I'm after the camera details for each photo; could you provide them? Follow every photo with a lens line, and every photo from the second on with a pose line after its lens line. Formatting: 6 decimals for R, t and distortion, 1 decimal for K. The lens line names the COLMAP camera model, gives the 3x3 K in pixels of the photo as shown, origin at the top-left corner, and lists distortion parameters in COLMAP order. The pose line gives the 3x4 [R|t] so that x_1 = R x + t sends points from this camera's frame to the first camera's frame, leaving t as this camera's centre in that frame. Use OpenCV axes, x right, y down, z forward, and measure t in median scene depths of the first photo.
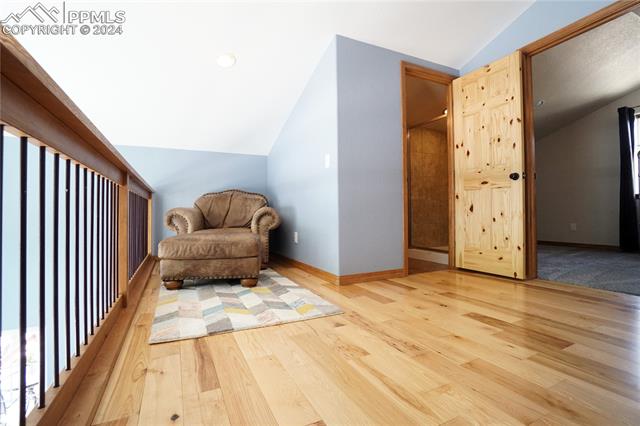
lens RADIAL K [[296.2, 0, 320.0], [0, 296.2, 213.0], [0, 0, 1]] dist [-0.003446, 0.000146]
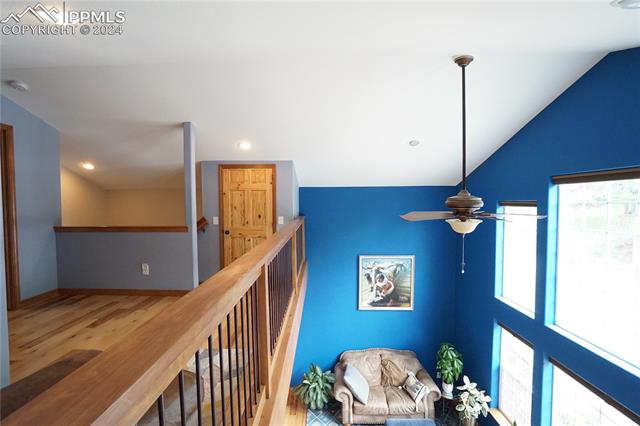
lens RADIAL K [[310.1, 0, 320.0], [0, 310.1, 213.0], [0, 0, 1]] dist [-0.028450, 0.000250]
pose [[-0.894694, -0.003392, 0.446666, -1.488671], [0.010482, 0.999536, 0.028586, -0.351936], [-0.446556, 0.030258, -0.894244, 2.051444]]
